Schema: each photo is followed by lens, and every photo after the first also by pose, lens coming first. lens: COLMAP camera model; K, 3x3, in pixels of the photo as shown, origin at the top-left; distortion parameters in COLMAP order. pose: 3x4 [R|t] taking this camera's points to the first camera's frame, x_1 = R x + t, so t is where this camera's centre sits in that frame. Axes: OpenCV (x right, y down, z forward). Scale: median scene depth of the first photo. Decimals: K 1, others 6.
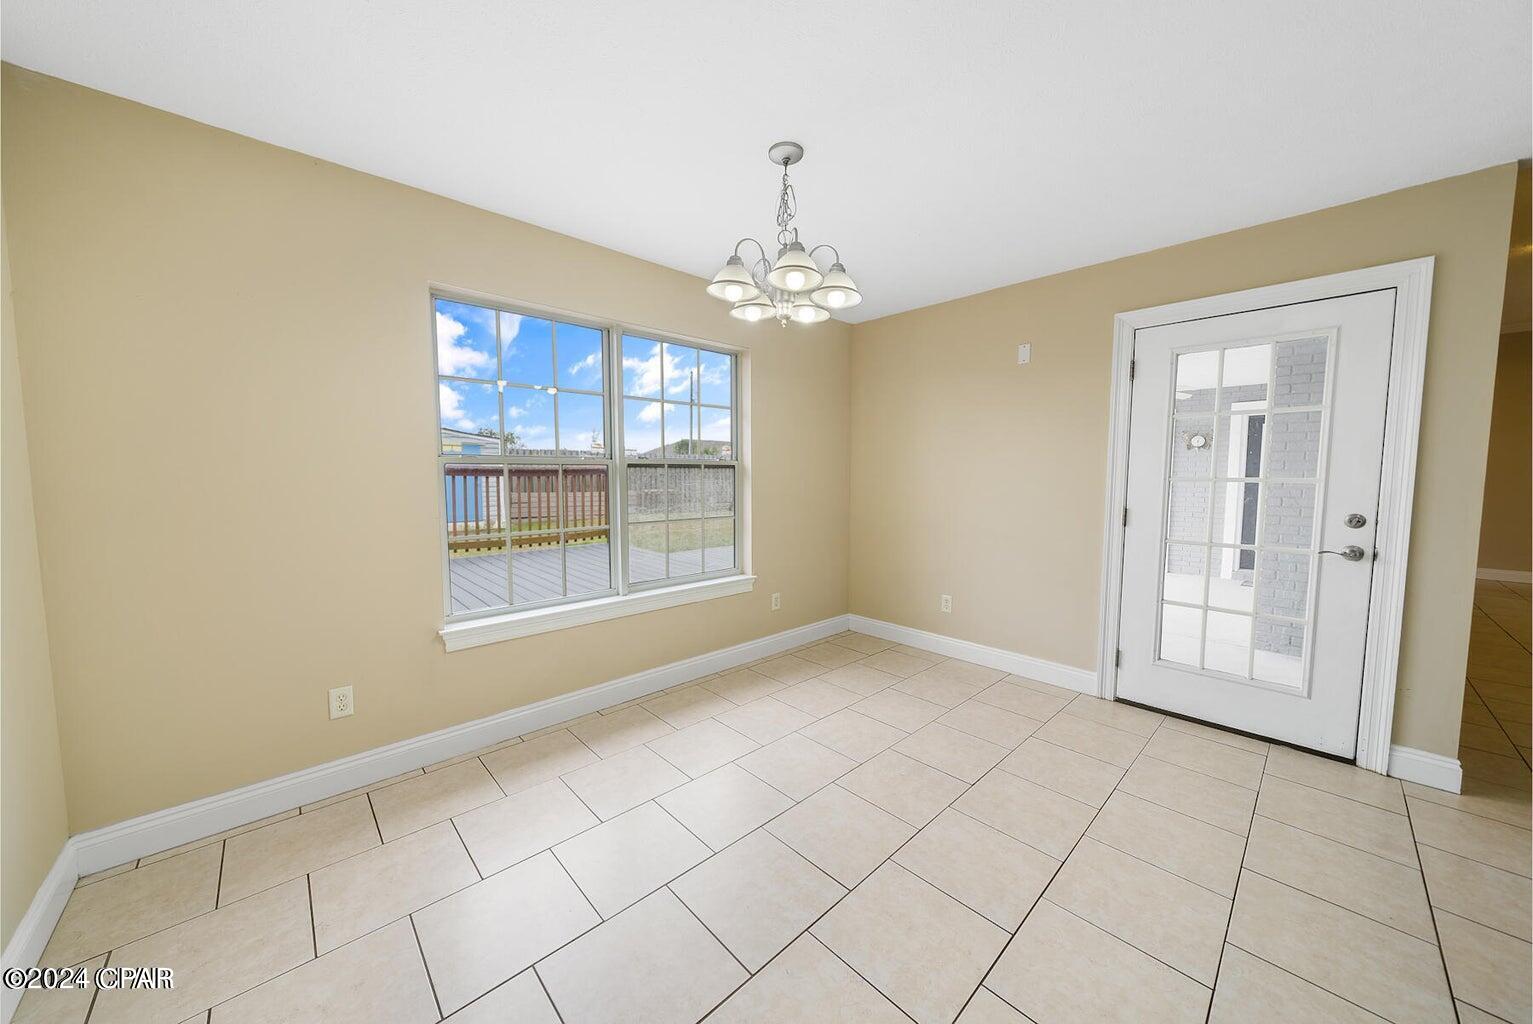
lens RADIAL K [[527.9, 0, 763.5], [0, 527.9, 518.0], [0, 0, 1]] dist [0.023153, 0.000011]
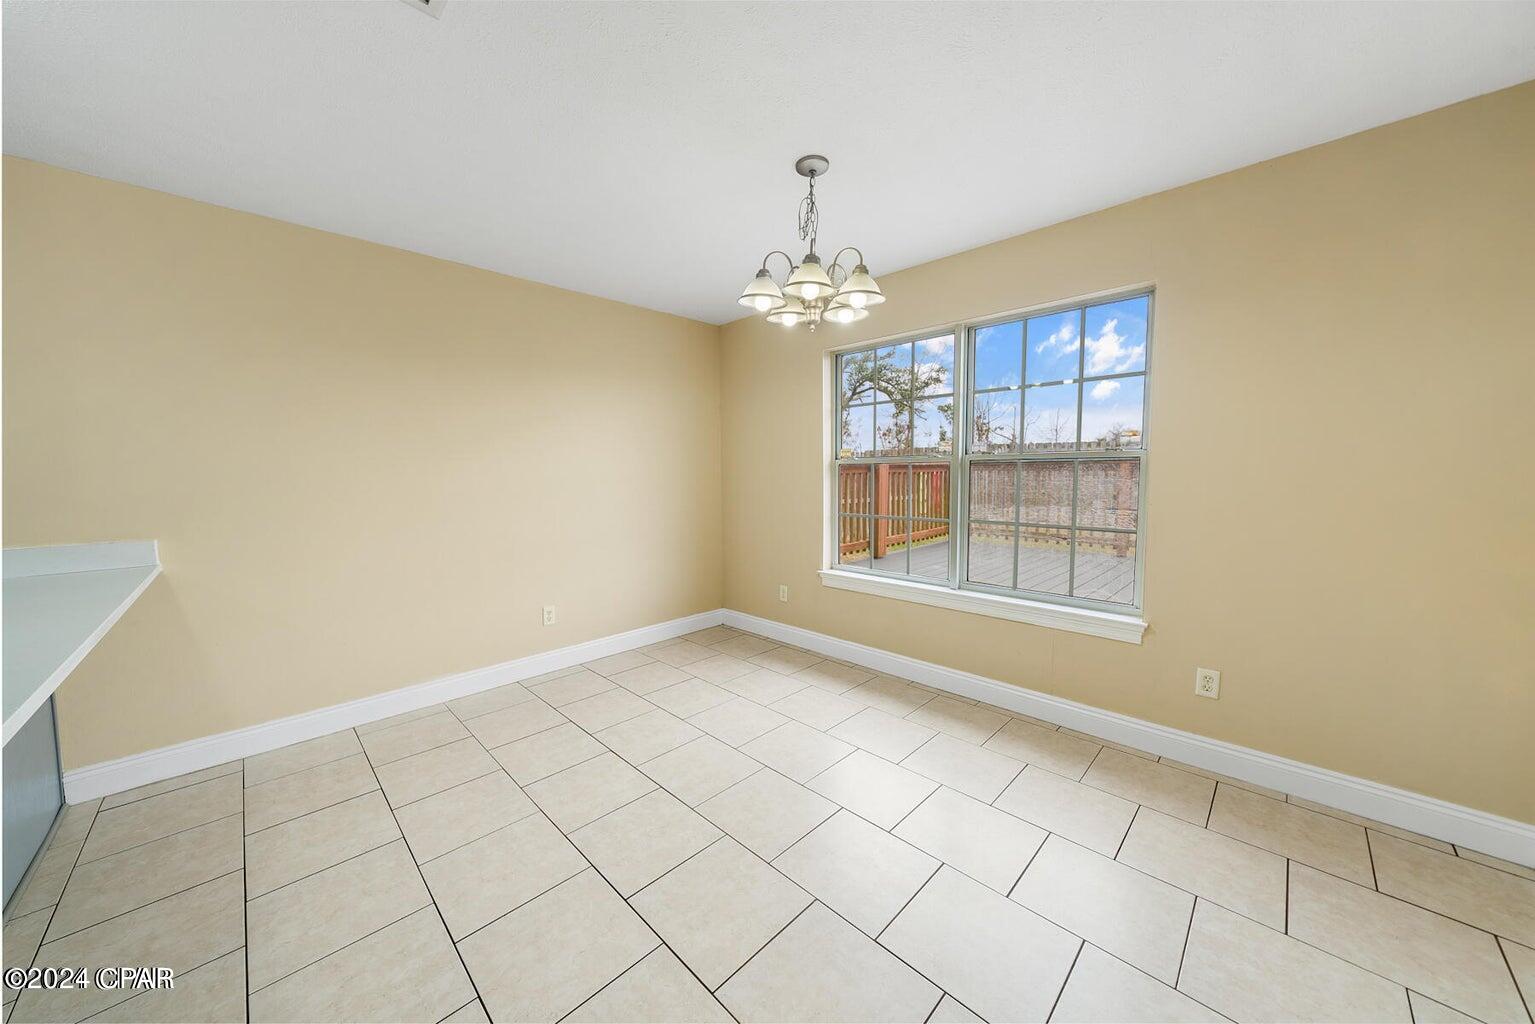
lens RADIAL K [[536.5, 0, 767.5], [0, 536.5, 512.0], [0, 0, 1]] dist [-0.001250, -0.000014]
pose [[0.045807, 0.091871, -0.994717, 0.745364], [-0.056998, 0.994380, 0.089215, -0.075210], [0.997323, 0.052610, 0.050786, 0.590083]]
